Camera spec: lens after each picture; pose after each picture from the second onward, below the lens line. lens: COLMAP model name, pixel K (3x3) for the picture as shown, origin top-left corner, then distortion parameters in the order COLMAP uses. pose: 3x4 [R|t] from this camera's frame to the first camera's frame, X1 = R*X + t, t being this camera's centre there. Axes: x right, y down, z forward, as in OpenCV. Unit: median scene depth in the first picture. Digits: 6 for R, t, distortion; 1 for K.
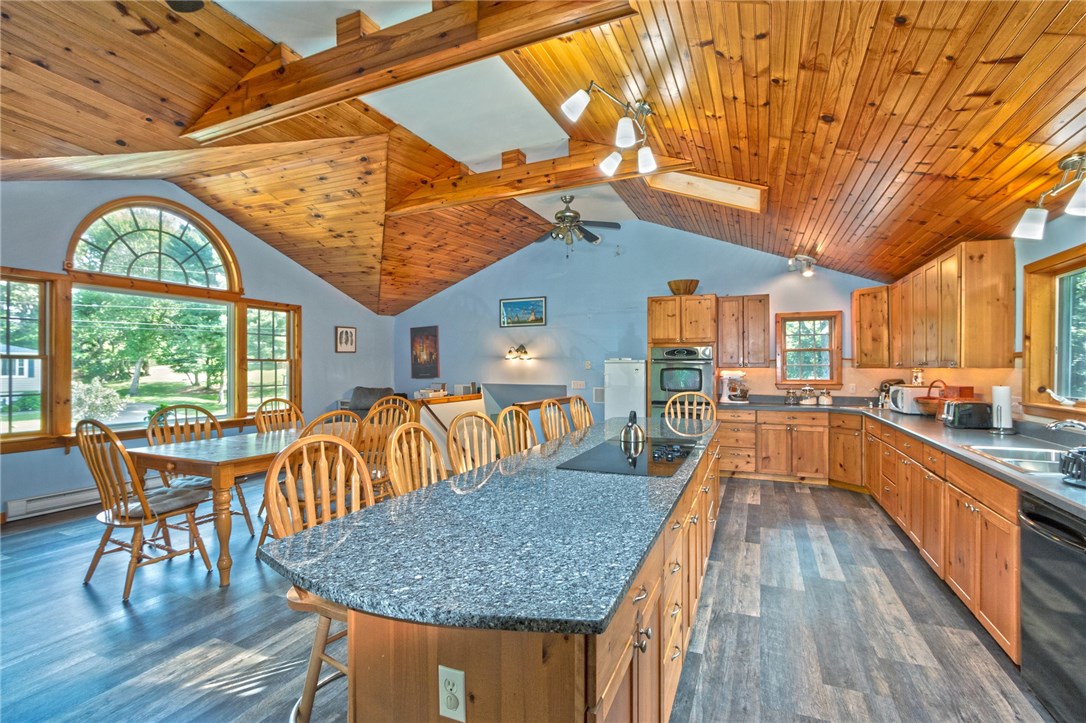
lens RADIAL K [[495.6, 0, 536.8], [0, 495.6, 366.2], [0, 0, 1]] dist [-0.022903, 0.000619]
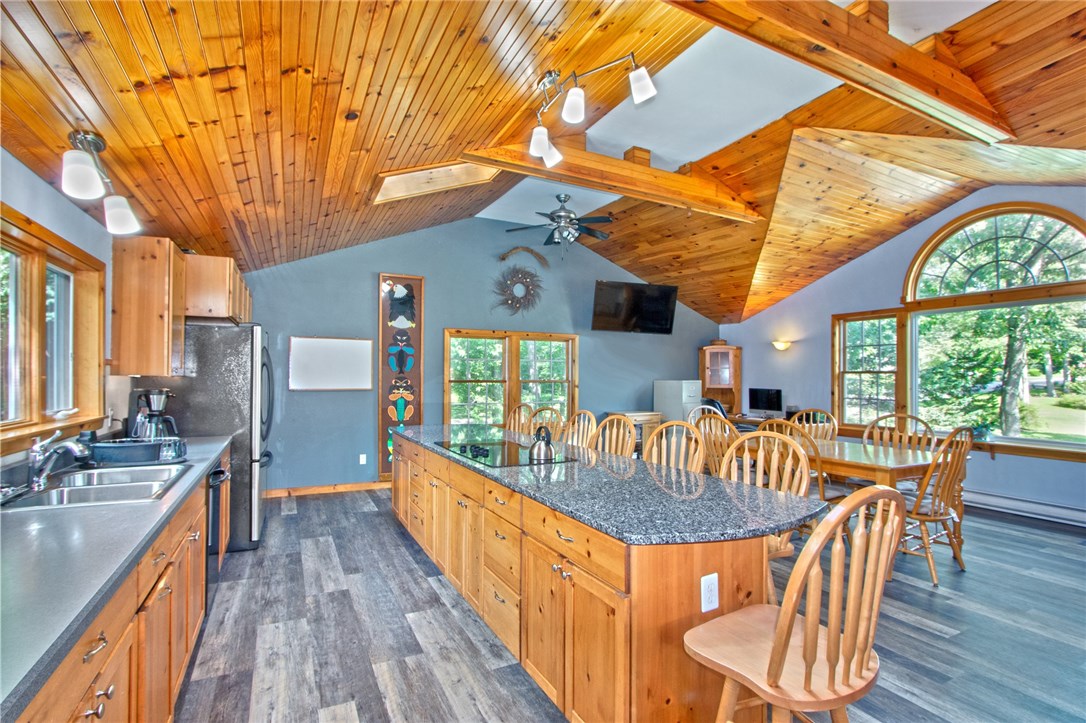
lens RADIAL K [[511.1, 0, 540.4], [0, 511.1, 365.0], [0, 0, 1]] dist [-0.015706, 0.000431]
pose [[-0.628013, -0.019794, -0.777951, 0.924911], [-0.002292, 0.999719, -0.023586, -0.000593], [0.778200, -0.013030, -0.627882, 1.565988]]
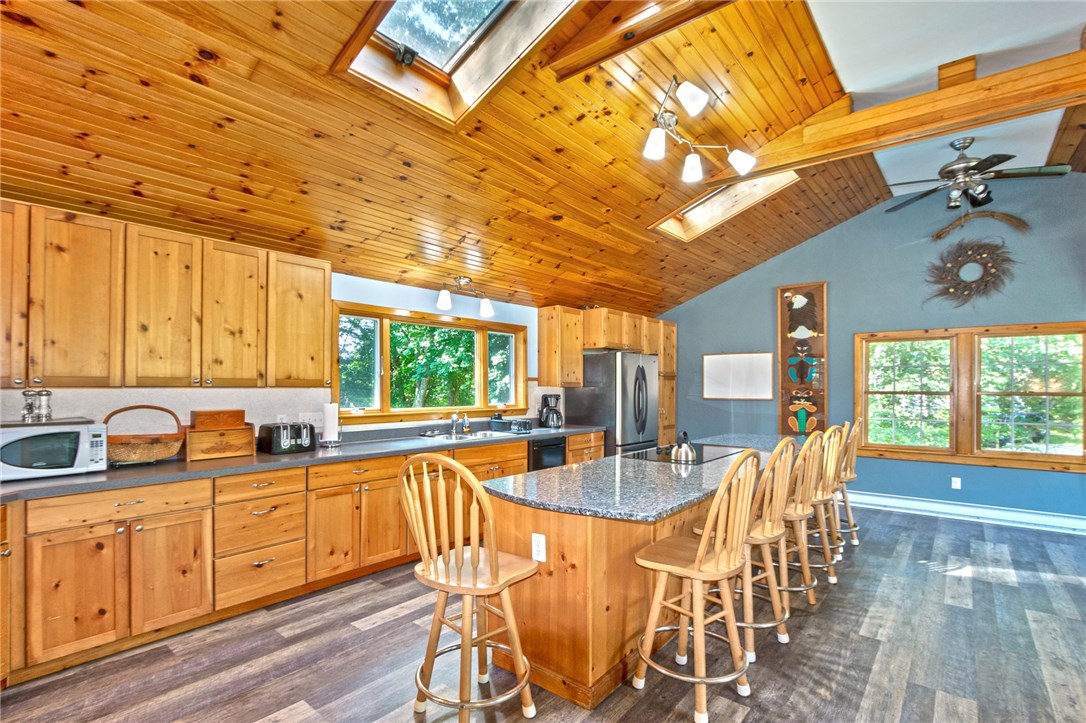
lens RADIAL K [[511.1, 0, 540.4], [0, 511.1, 365.0], [0, 0, 1]] dist [-0.015706, 0.000431]
pose [[-0.963141, 0.008922, 0.268847, 0.183879], [-0.003262, 0.998989, -0.044837, 0.004076], [-0.268976, -0.044062, -0.962139, 2.043868]]
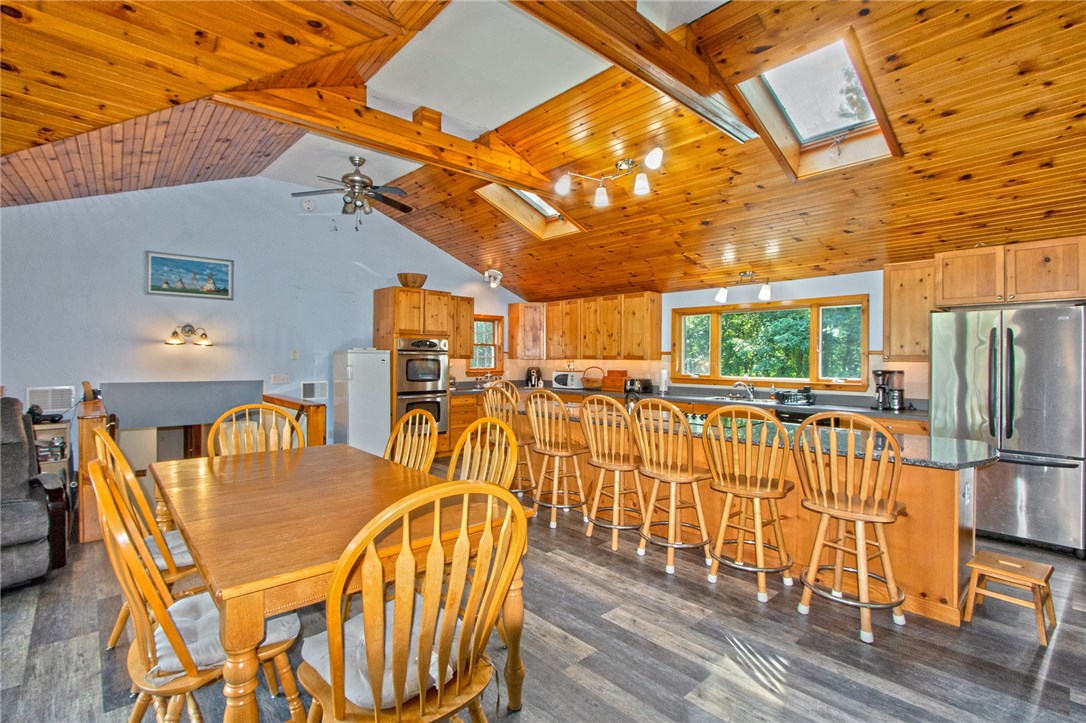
lens RADIAL K [[511.1, 0, 540.4], [0, 511.1, 365.0], [0, 0, 1]] dist [-0.015706, 0.000431]
pose [[0.396943, -0.011467, 0.917772, -1.136945], [-0.007682, 0.999845, 0.015815, -0.004309], [-0.917811, -0.013328, 0.396793, 0.658641]]
